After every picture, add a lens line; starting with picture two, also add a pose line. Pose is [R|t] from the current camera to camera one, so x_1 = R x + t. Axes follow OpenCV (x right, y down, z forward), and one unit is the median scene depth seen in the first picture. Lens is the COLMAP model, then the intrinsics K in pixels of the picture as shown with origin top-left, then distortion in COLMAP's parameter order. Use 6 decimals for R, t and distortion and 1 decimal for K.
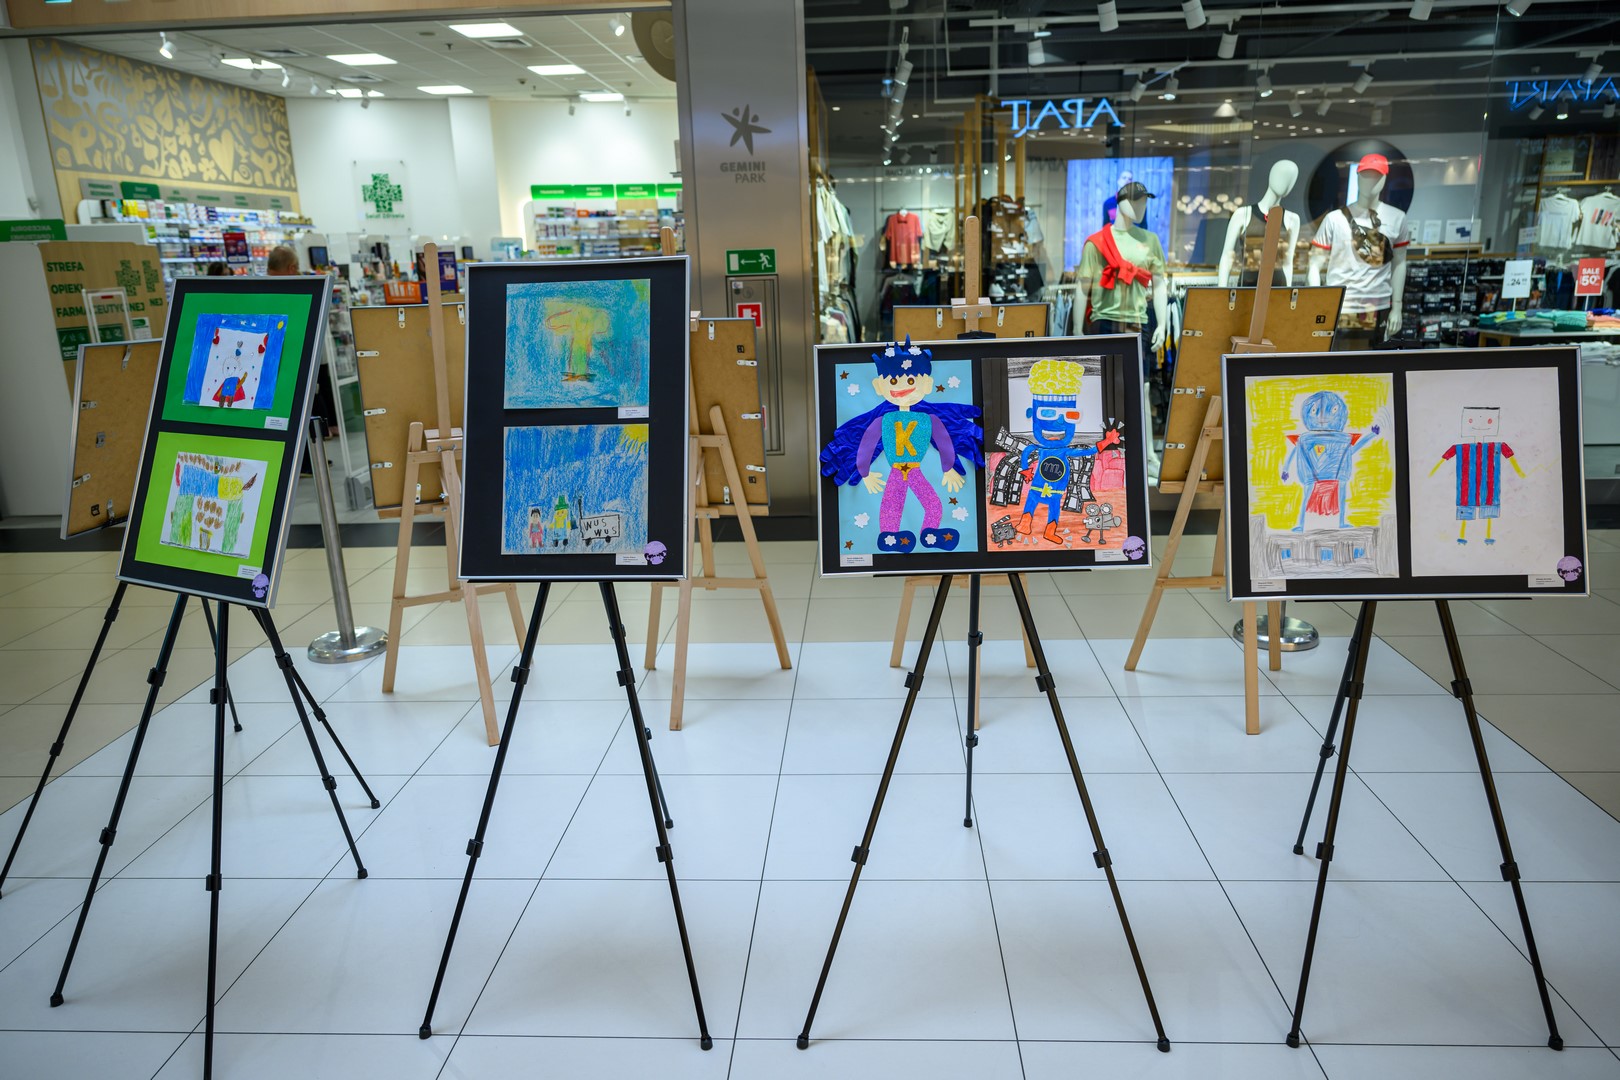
lens RADIAL K [[1051.1, 0, 810.0], [0, 1051.1, 540.0], [0, 0, 1]] dist [0.008925, 0.003534]
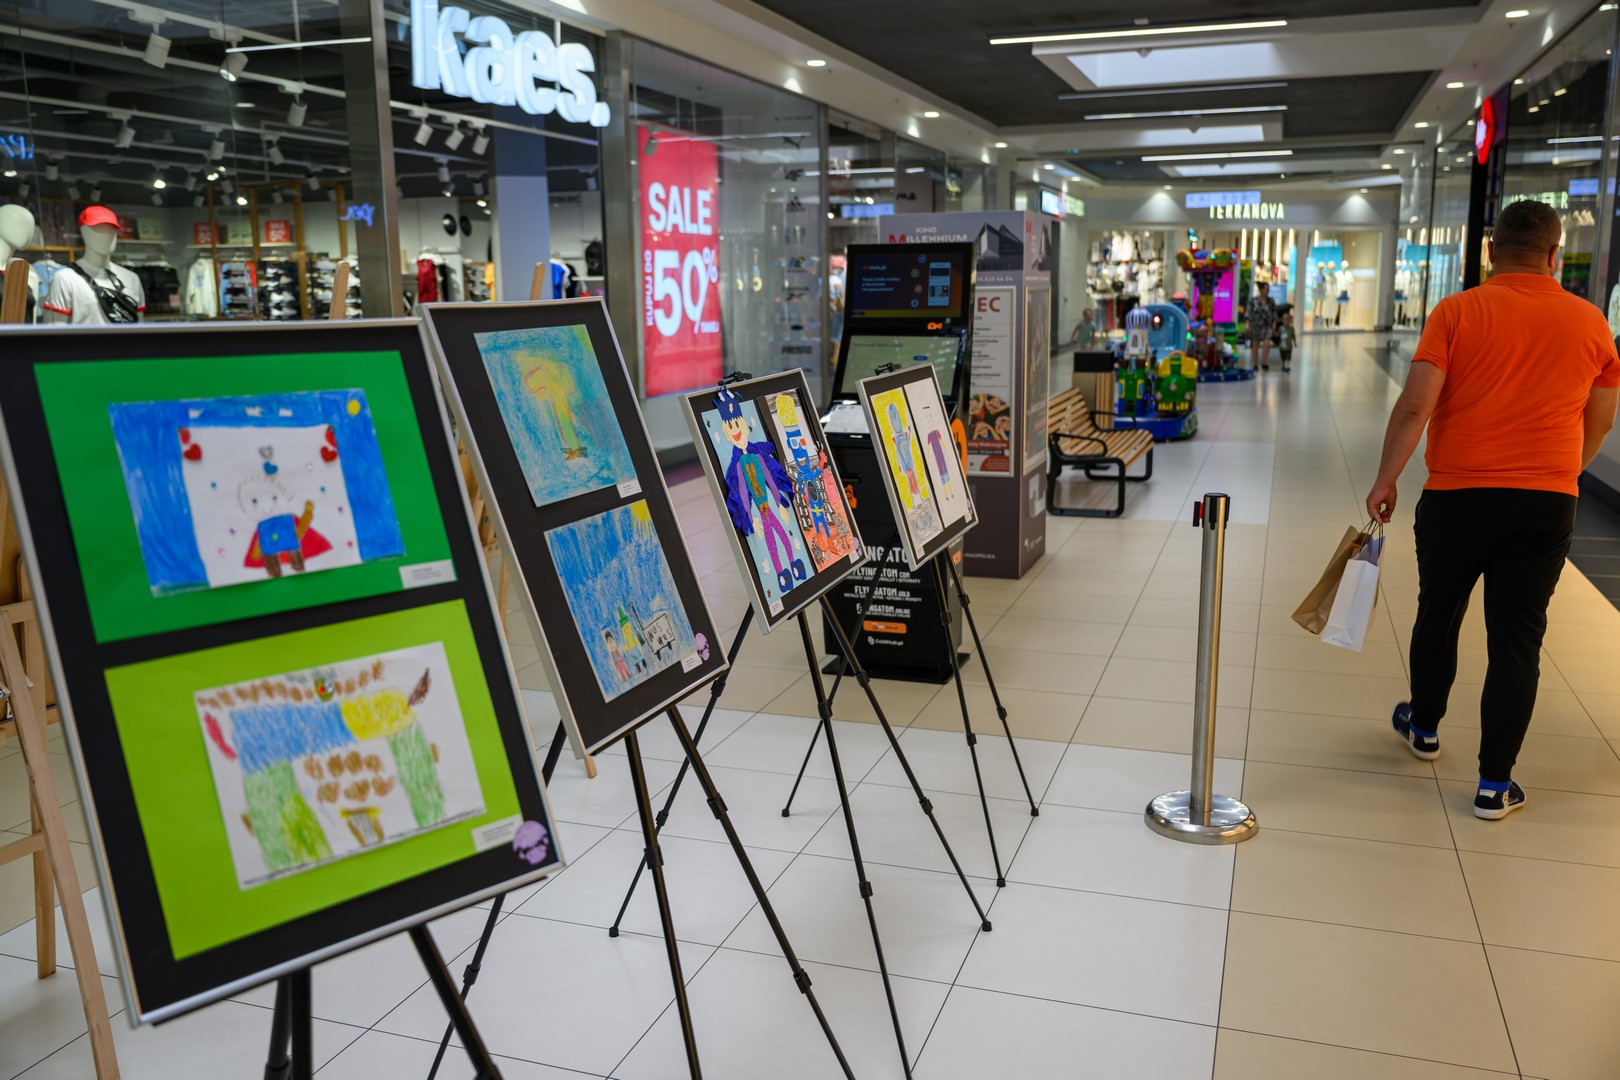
lens RADIAL K [[1360.1, 0, 810.0], [0, 1360.1, 540.0], [0, 0, 1]] dist [-0.001576, 0.002625]
pose [[0.280792, -0.152878, 0.947515, -1.107992], [0.260143, 0.962399, 0.078188, -0.128348], [-0.923841, 0.224535, 0.310004, 0.564134]]
